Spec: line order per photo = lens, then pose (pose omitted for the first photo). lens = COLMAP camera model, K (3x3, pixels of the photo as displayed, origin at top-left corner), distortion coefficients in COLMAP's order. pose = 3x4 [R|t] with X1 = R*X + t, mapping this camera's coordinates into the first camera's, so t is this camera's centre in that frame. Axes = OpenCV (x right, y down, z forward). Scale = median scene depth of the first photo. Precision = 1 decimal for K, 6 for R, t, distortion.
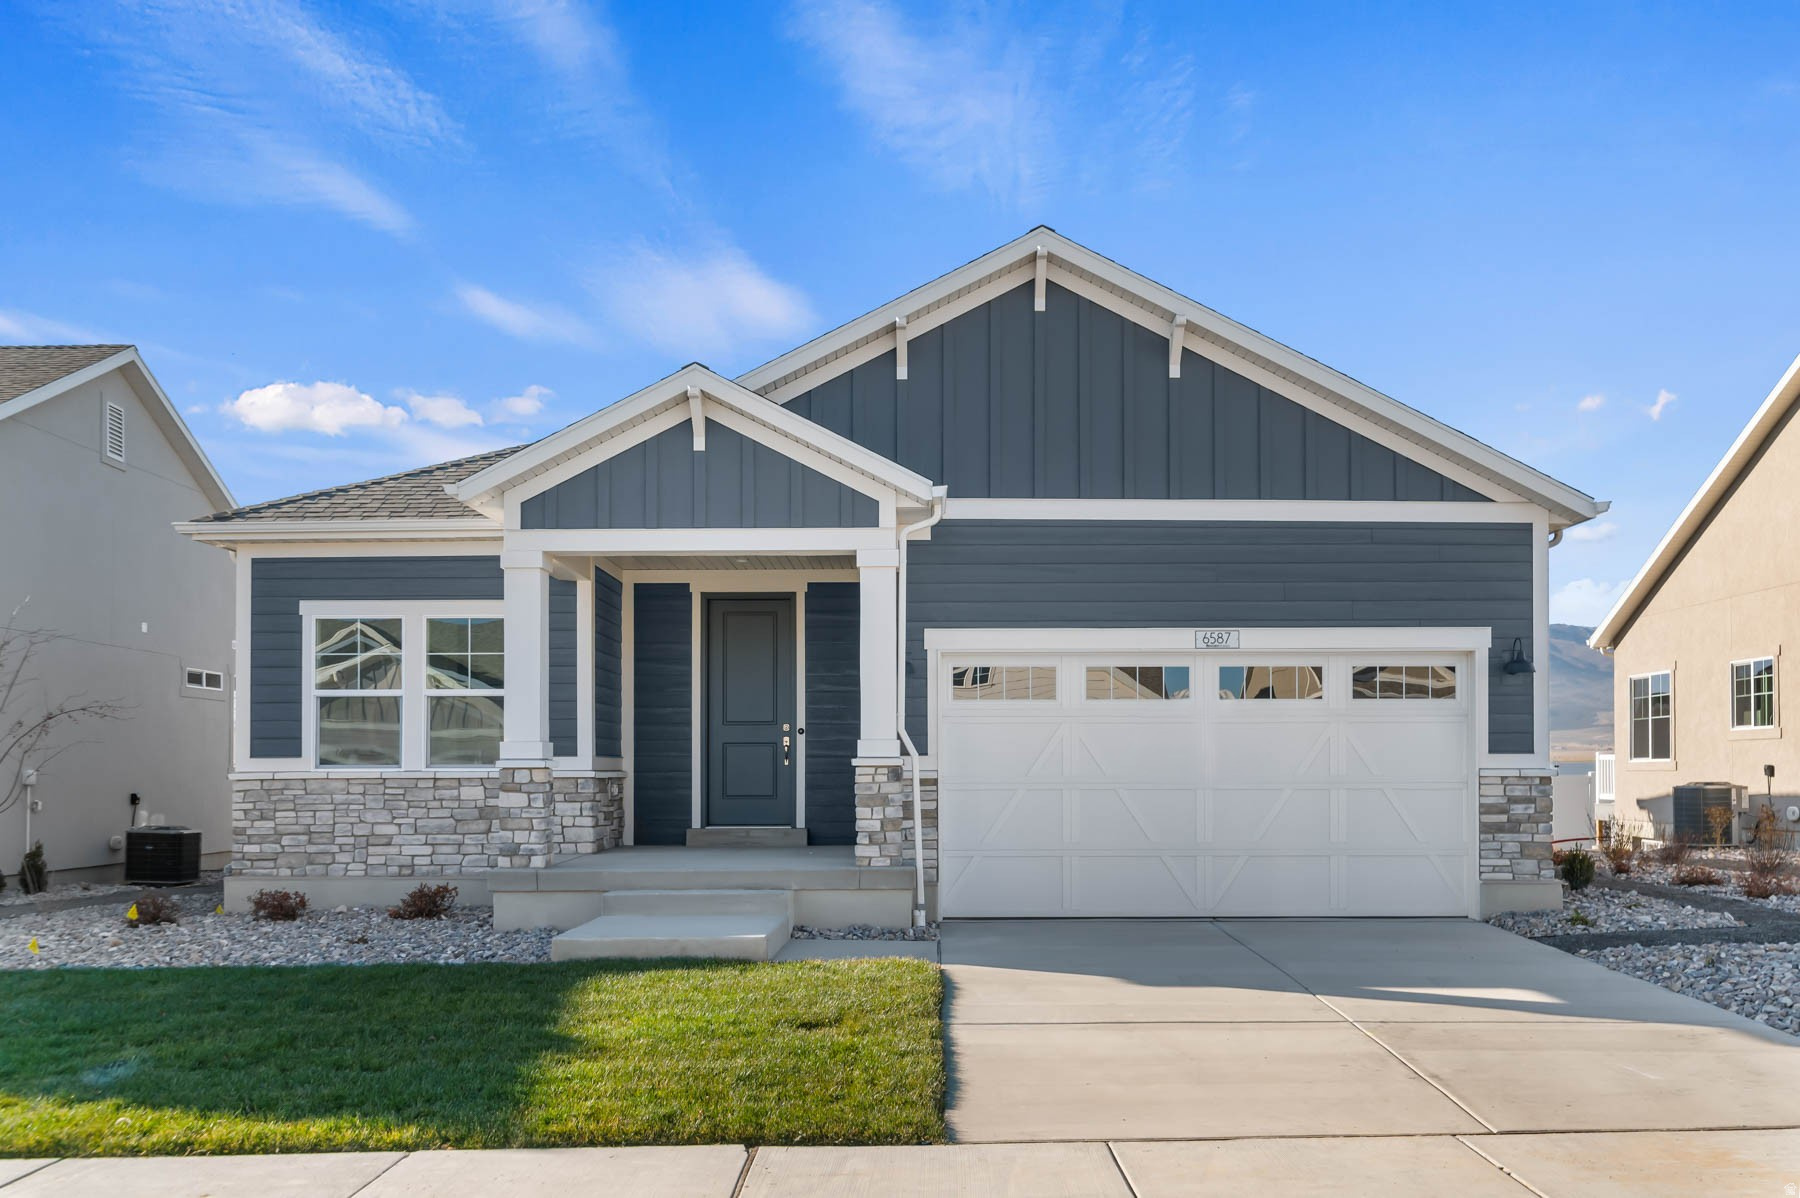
lens RADIAL K [[1515.8, 0, 901.0], [0, 1515.8, 600.2], [0, 0, 1]] dist [0.000066, -0.005884]
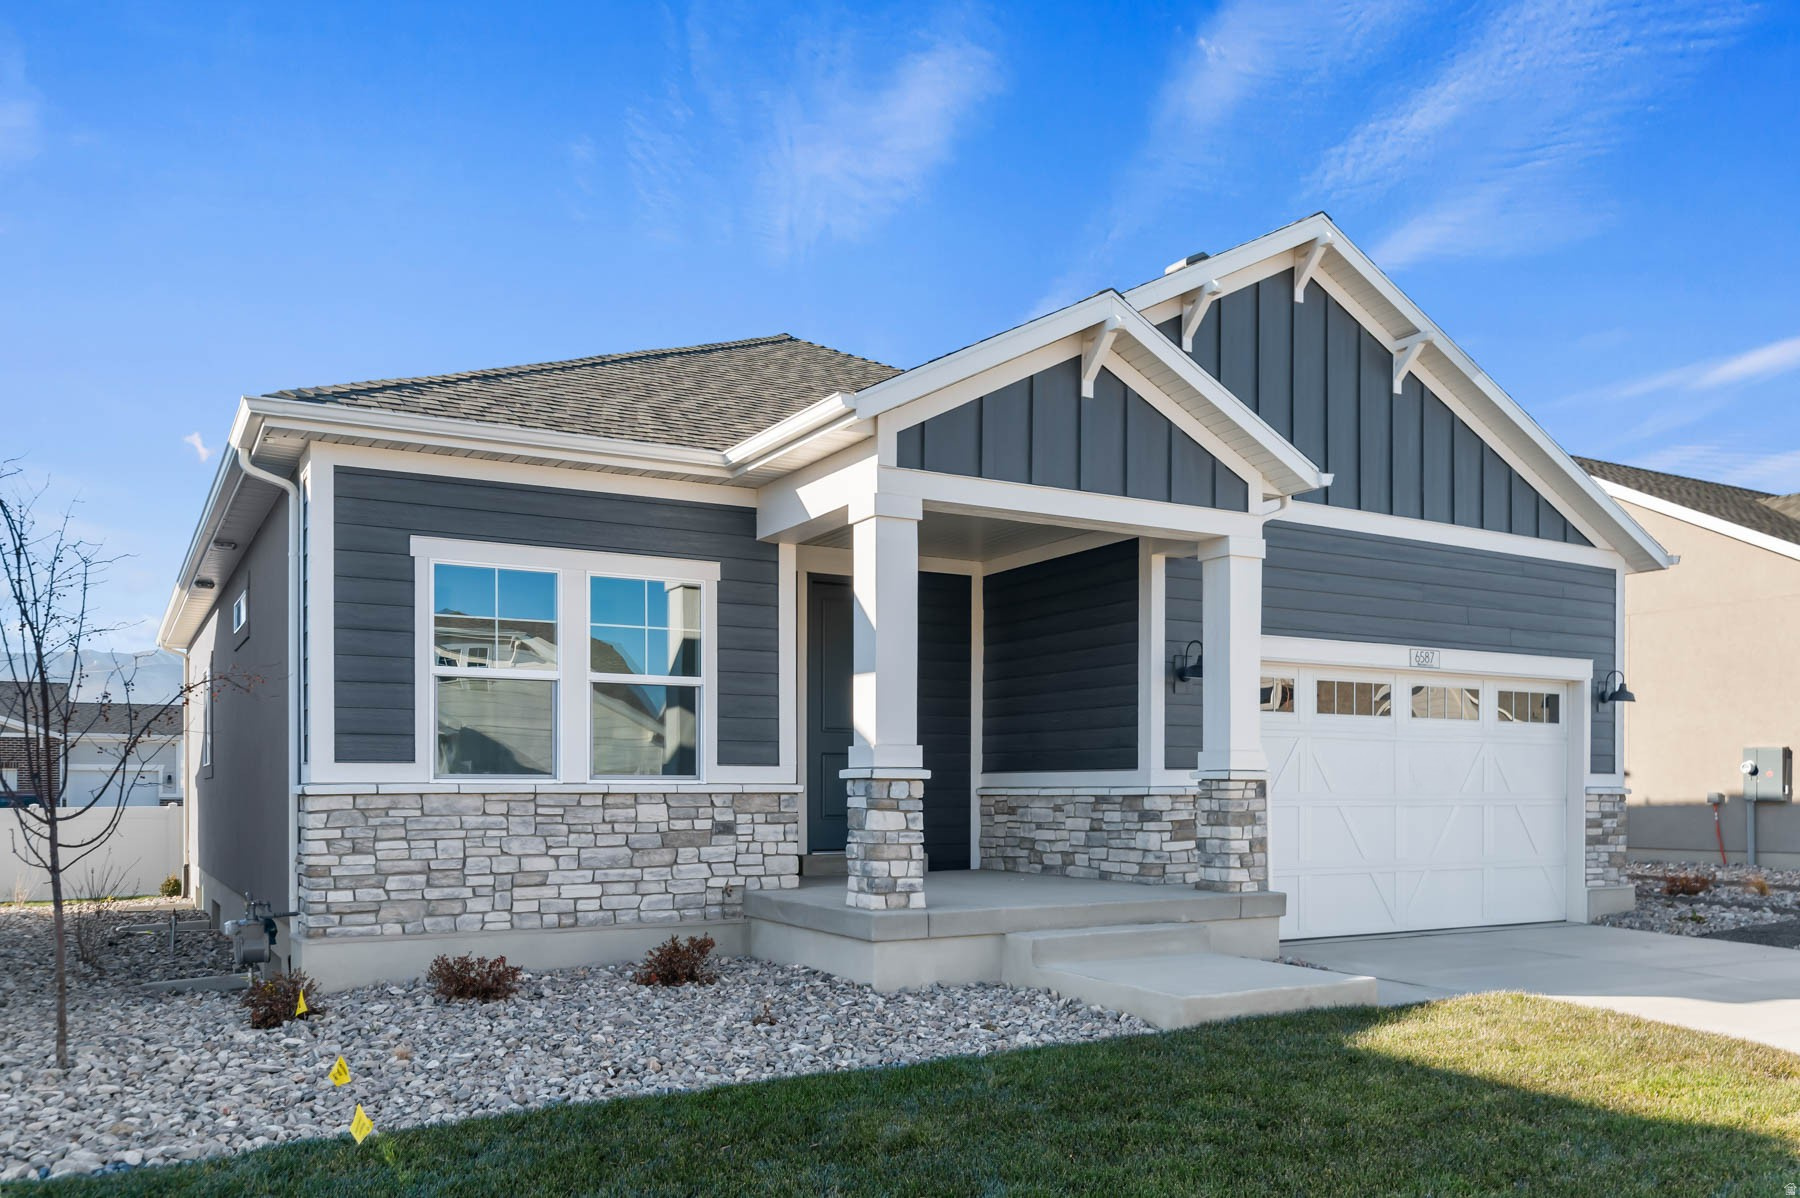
lens RADIAL K [[1418.0, 0, 911.1], [0, 1418.0, 688.0], [0, 0, 1]] dist [-0.002405, 0.002589]
pose [[0.864156, 0.040191, 0.501617, -0.529334], [-0.058955, 0.998027, 0.021600, 0.042808], [-0.499759, -0.048239, 0.864820, 0.332689]]
